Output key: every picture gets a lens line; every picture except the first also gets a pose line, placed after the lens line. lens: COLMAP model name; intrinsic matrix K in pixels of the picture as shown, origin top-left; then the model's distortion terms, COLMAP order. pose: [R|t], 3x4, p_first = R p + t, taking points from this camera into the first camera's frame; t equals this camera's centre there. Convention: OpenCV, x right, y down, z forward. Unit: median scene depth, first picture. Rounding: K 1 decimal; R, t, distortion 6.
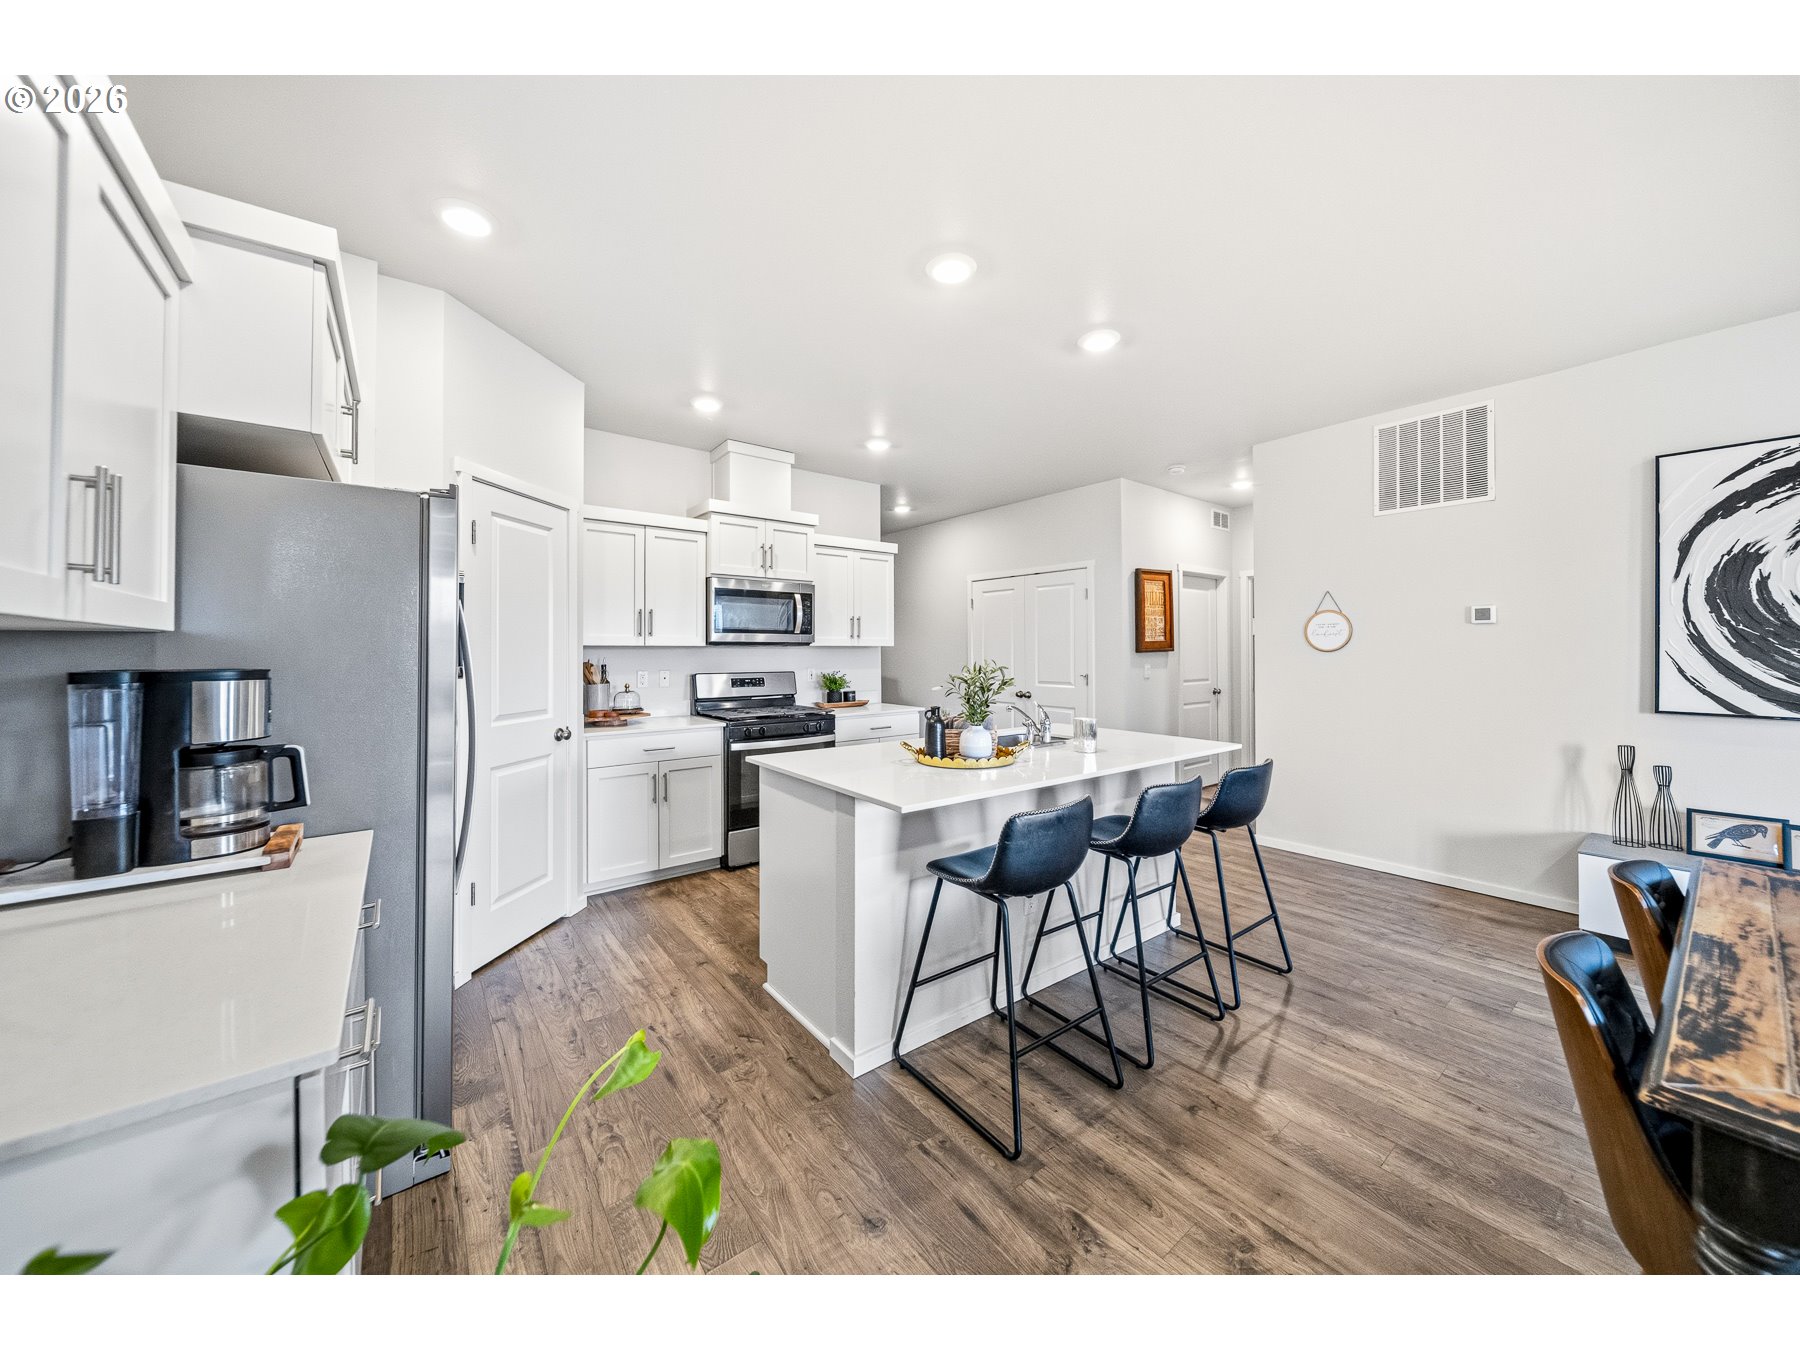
lens RADIAL K [[639.1, 0, 900.0], [0, 639.1, 675.0], [0, 0, 1]] dist [0.000021, -0.000150]
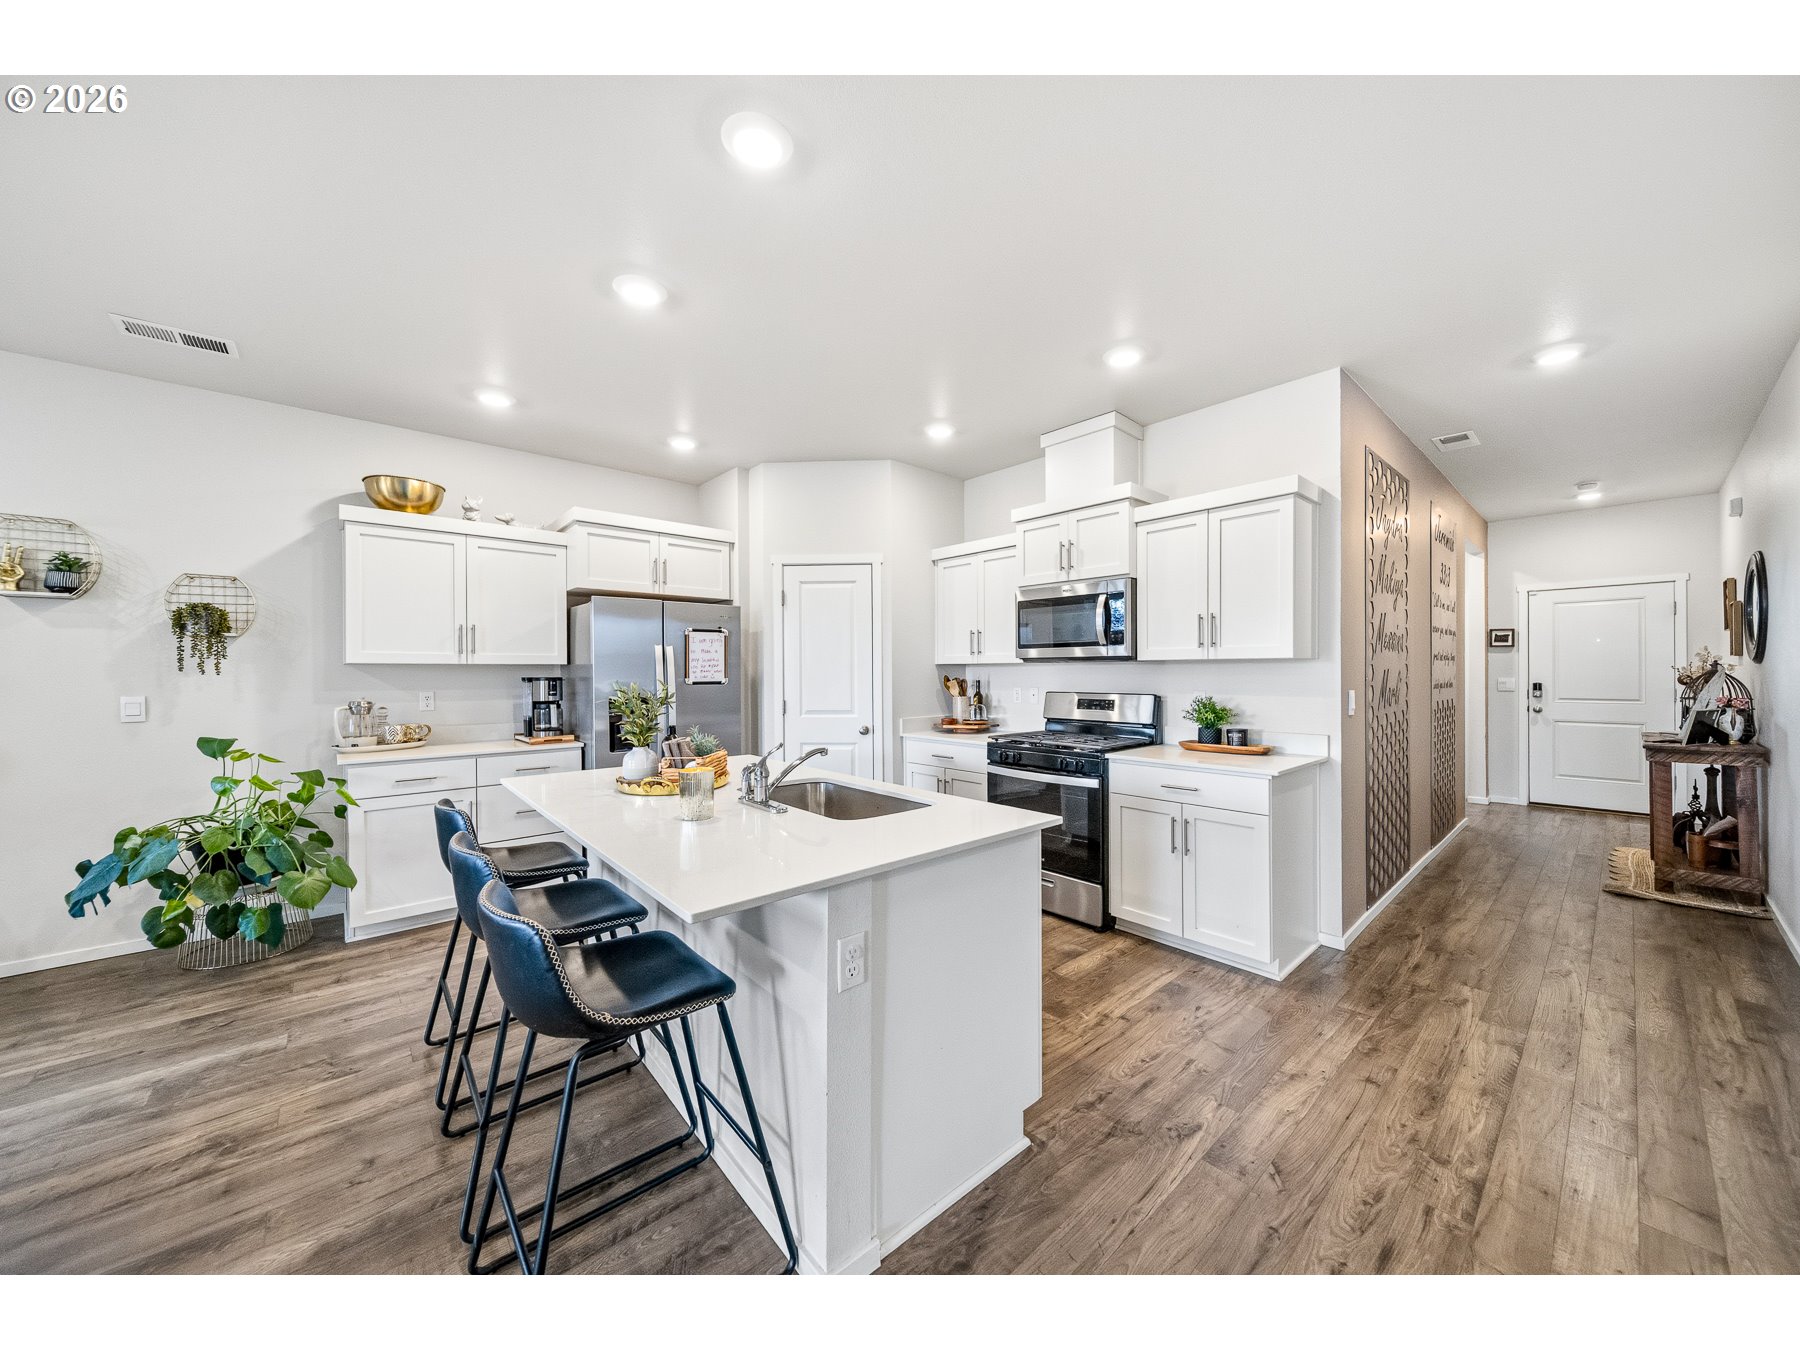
lens RADIAL K [[639.1, 0, 900.0], [0, 639.1, 675.0], [0, 0, 1]] dist [0.000021, -0.000150]
pose [[0.075821, 0.007660, -0.997092, 0.713801], [-0.030320, 0.999526, 0.005373, -0.029375], [0.996660, 0.029824, 0.076018, 0.832130]]
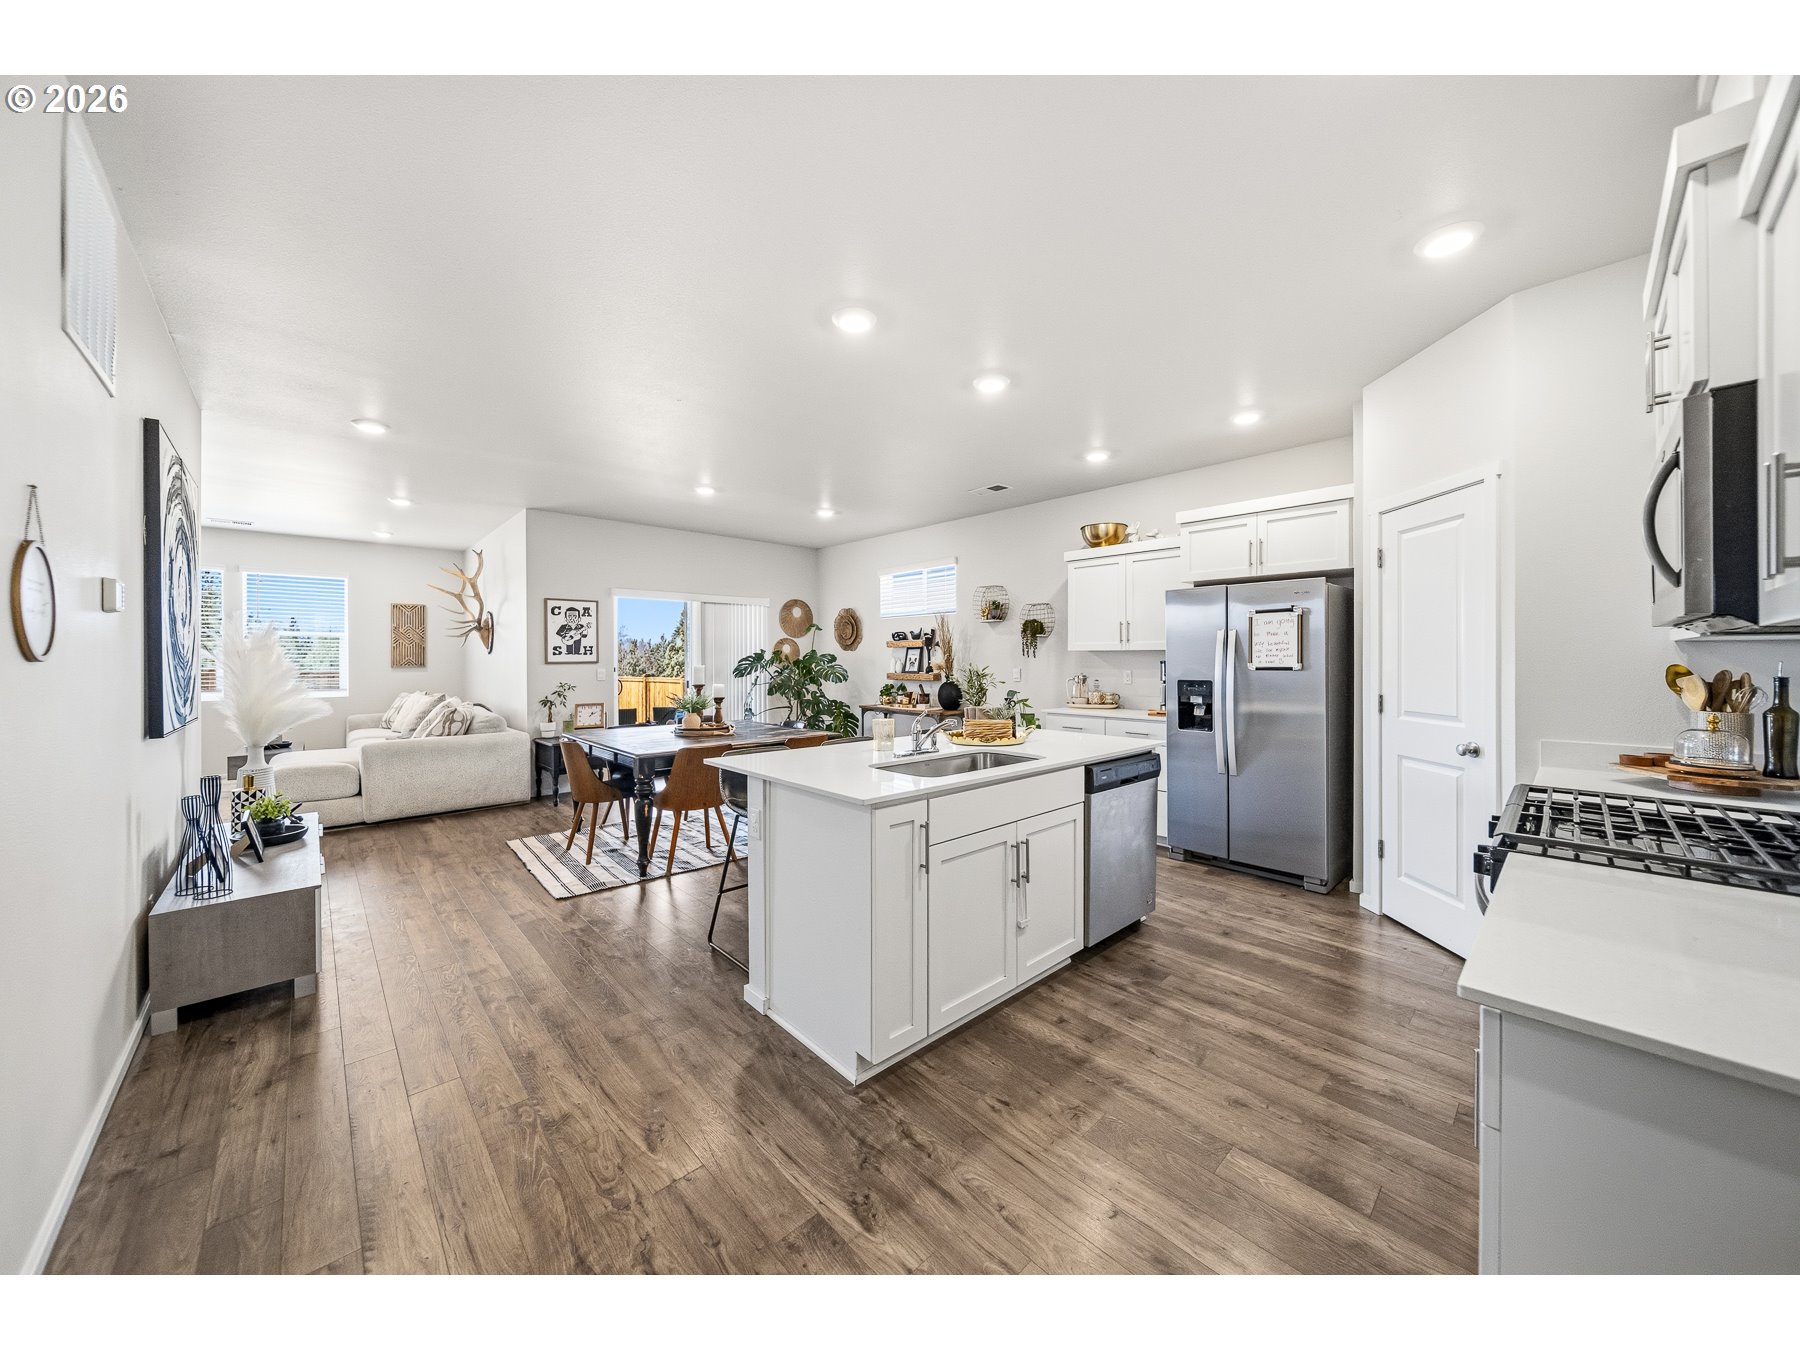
lens RADIAL K [[632.5, 0, 935.5], [0, 632.5, 658.2], [0, 0, 1]] dist [0.001058, 0.000057]
pose [[-0.990377, 0.008440, -0.138136, 0.254007], [0.003371, 0.999314, 0.036889, -0.053837], [0.138353, 0.036068, -0.989726, 1.490022]]
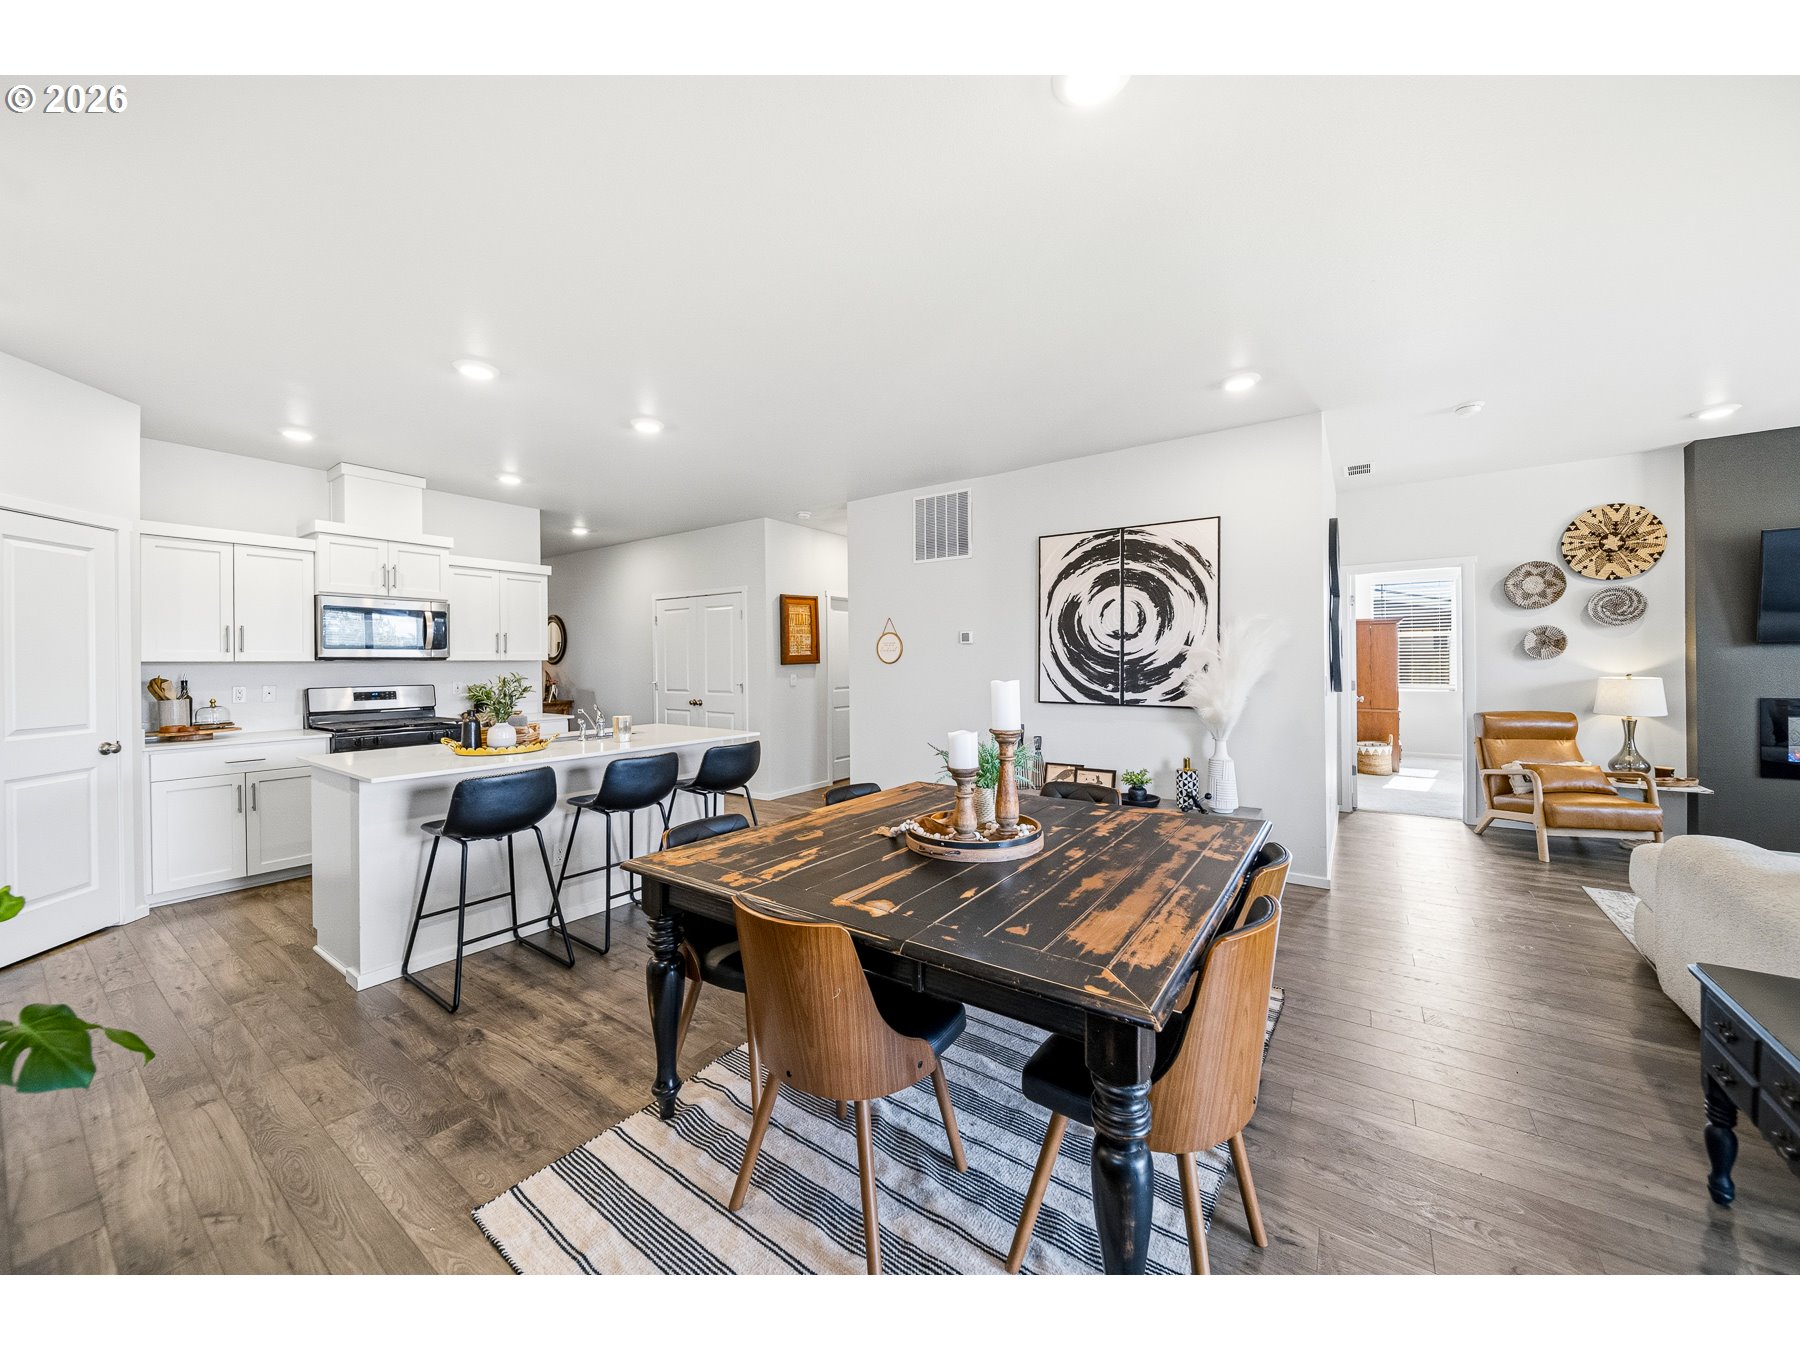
lens RADIAL K [[652.7, 0, 907.6], [0, 652.7, 685.1], [0, 0, 1]] dist [-0.000299, -0.000590]
pose [[0.952348, -0.015061, 0.304642, 0.322206], [0.015844, 0.999874, -0.000097, 0.009724], [-0.304602, 0.004919, 0.952467, -0.334796]]
